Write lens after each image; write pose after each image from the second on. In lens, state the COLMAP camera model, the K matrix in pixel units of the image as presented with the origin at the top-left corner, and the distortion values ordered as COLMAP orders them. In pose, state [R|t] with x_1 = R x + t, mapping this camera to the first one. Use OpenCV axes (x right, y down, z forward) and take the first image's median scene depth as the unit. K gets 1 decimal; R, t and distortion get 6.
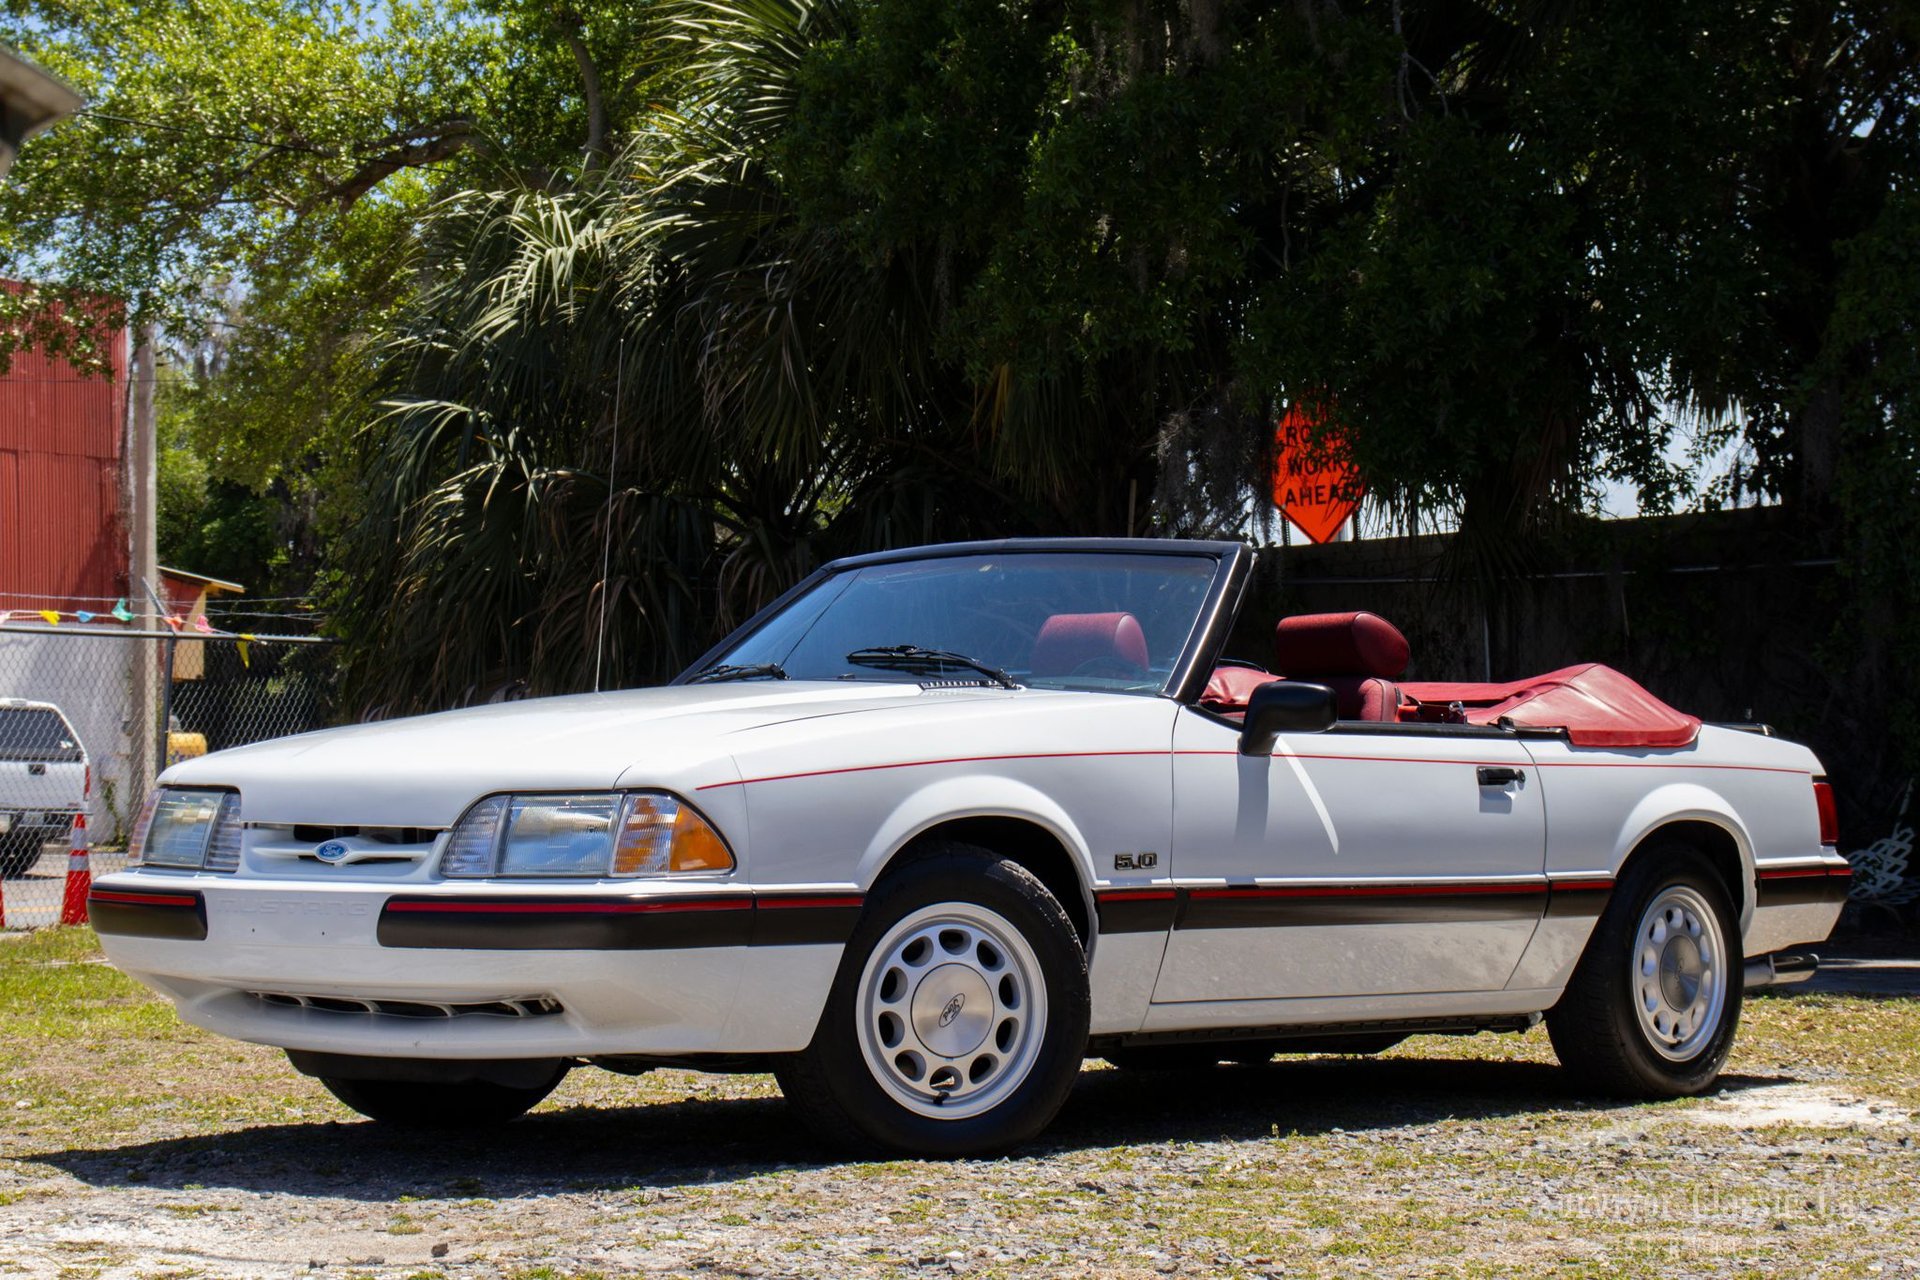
lens RADIAL K [[3771.9, 0, 1007.9], [0, 3771.9, 646.0], [0, 0, 1]] dist [0.173842, 0.164361]
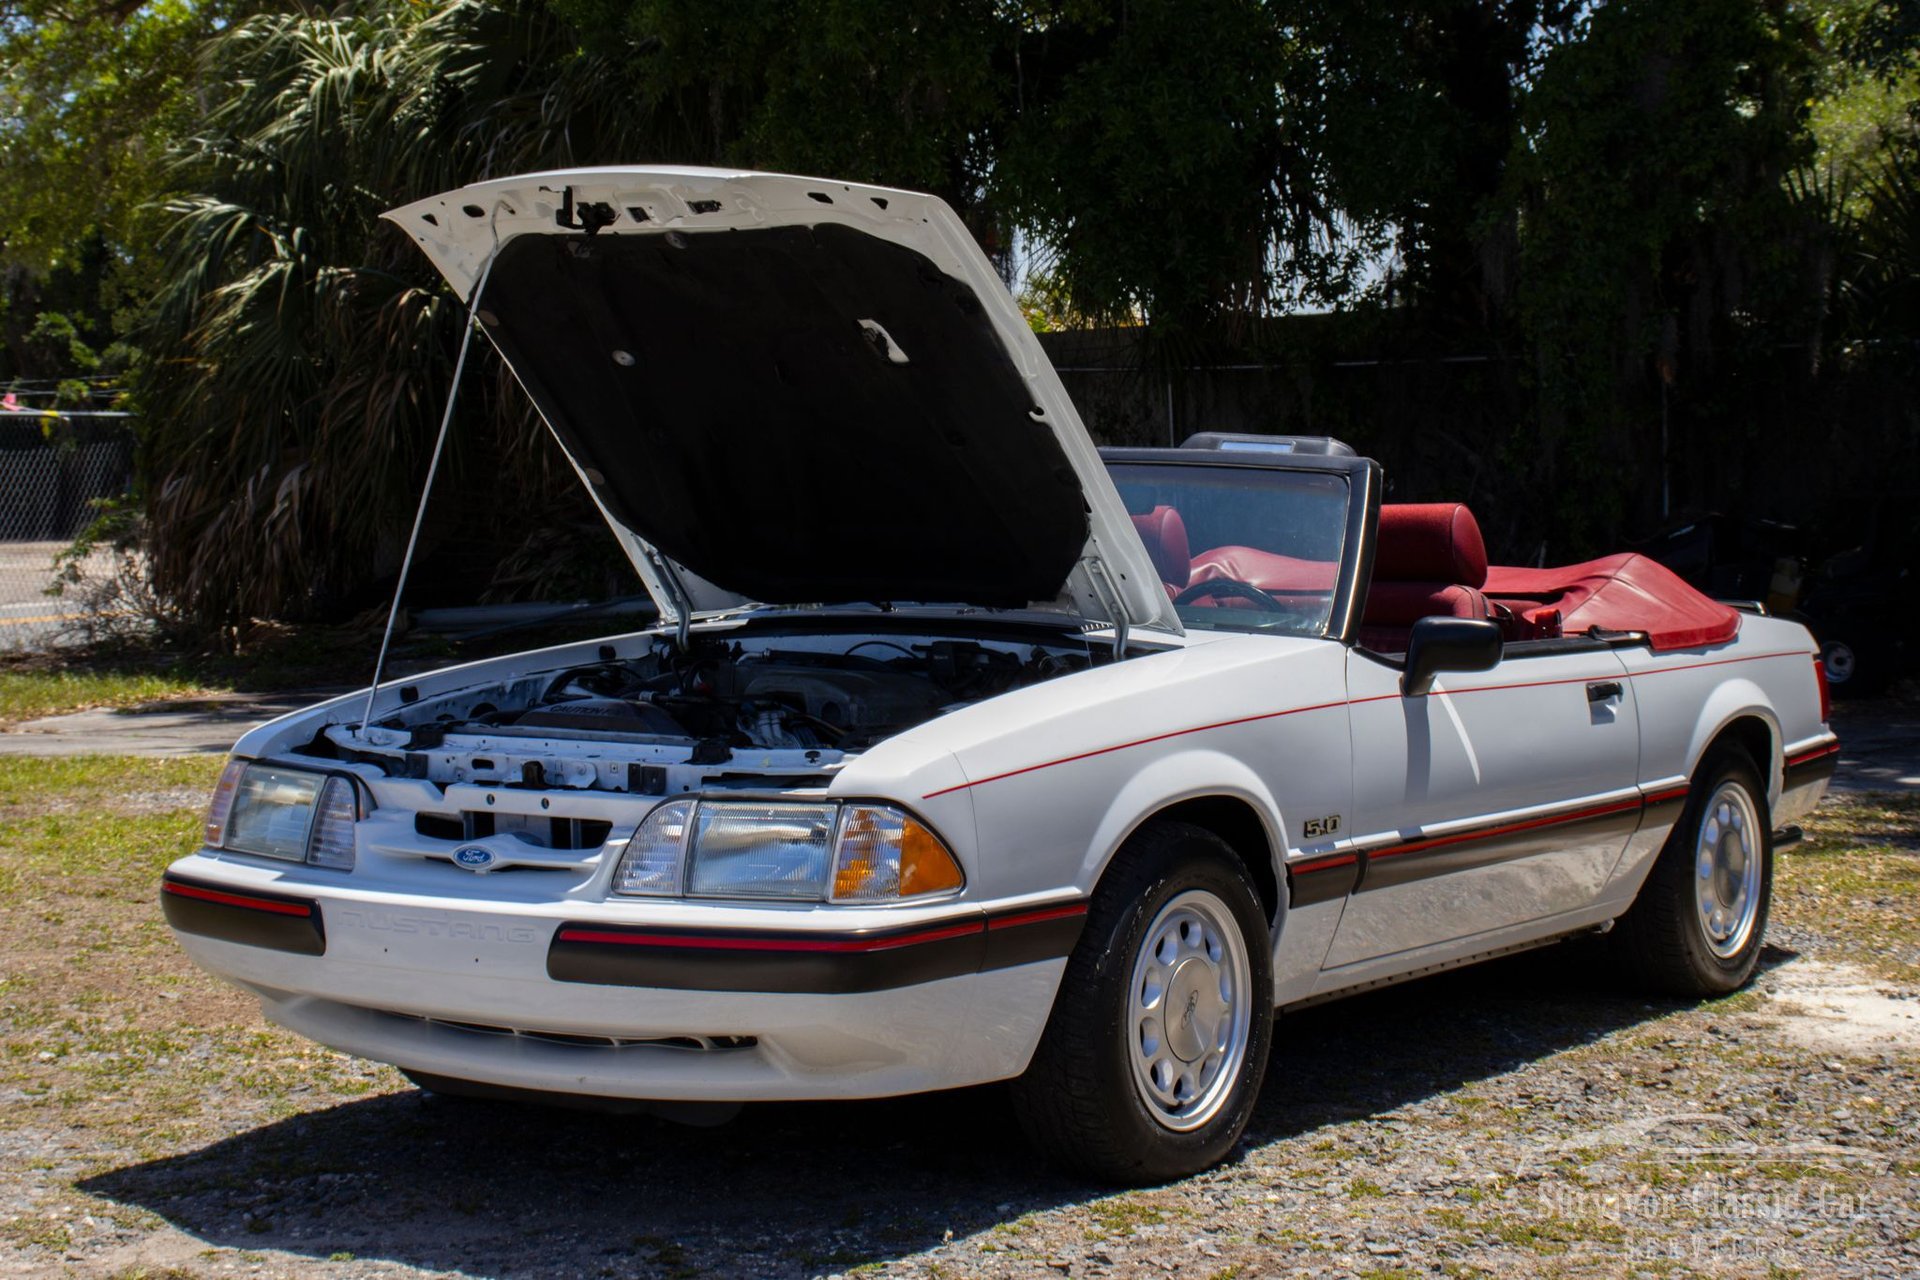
lens RADIAL K [[3039.0, 0, 972.6], [0, 3039.0, 675.9], [0, 0, 1]] dist [0.094767, 0.121730]
pose [[0.993709, -0.013071, 0.111224, -0.108787], [0.002311, 0.995347, 0.096324, -0.041868], [-0.111965, -0.095461, 0.989116, 0.228550]]
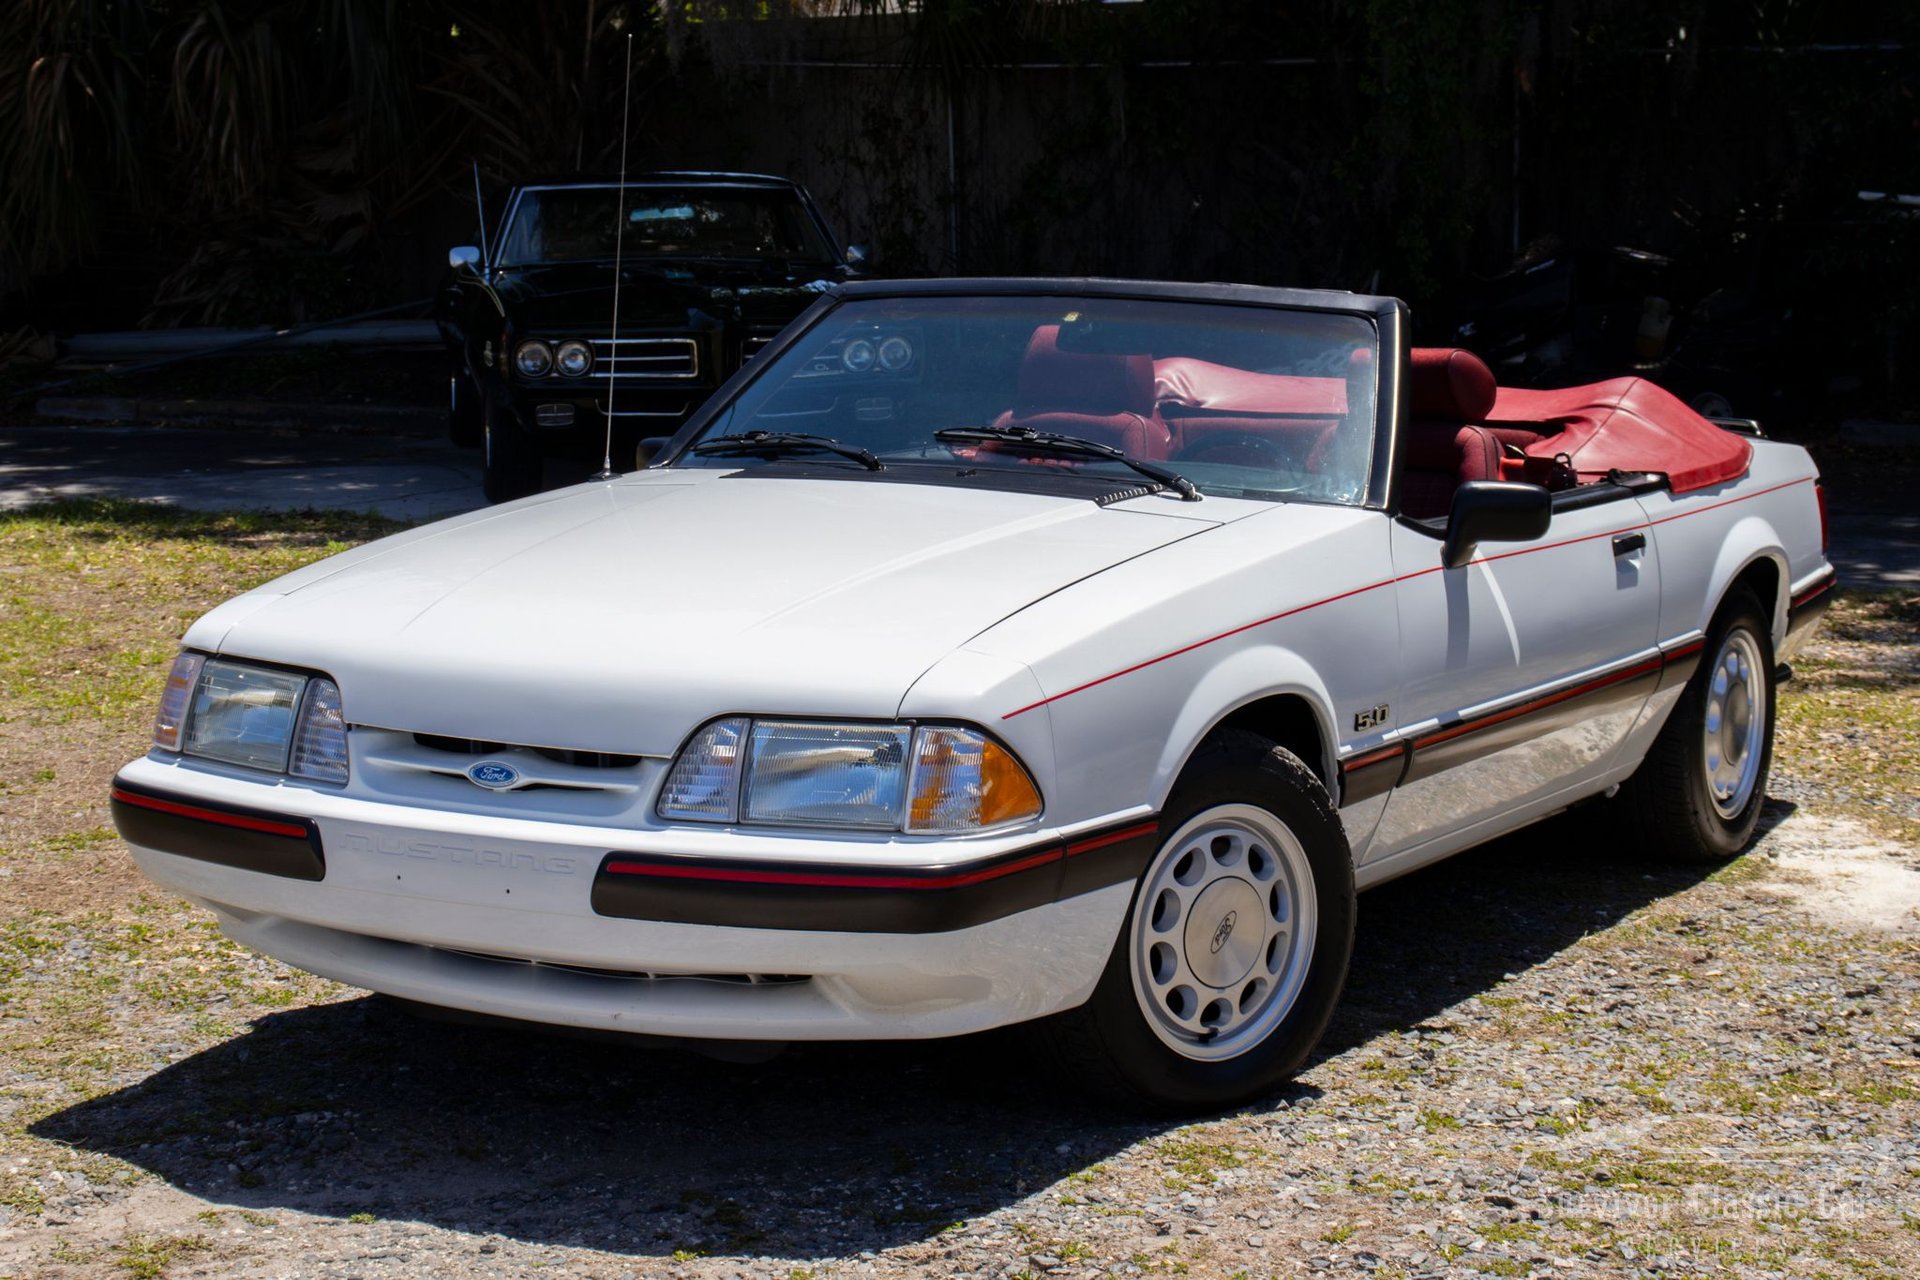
lens RADIAL K [[3520.4, 0, 924.5], [0, 3520.4, 571.6], [0, 0, 1]] dist [0.153132, 0.262358]
pose [[0.981875, -0.018695, 0.188607, -0.174694], [-0.010072, 0.988570, 0.150425, -0.076506], [-0.189263, -0.149599, 0.970464, 0.209381]]
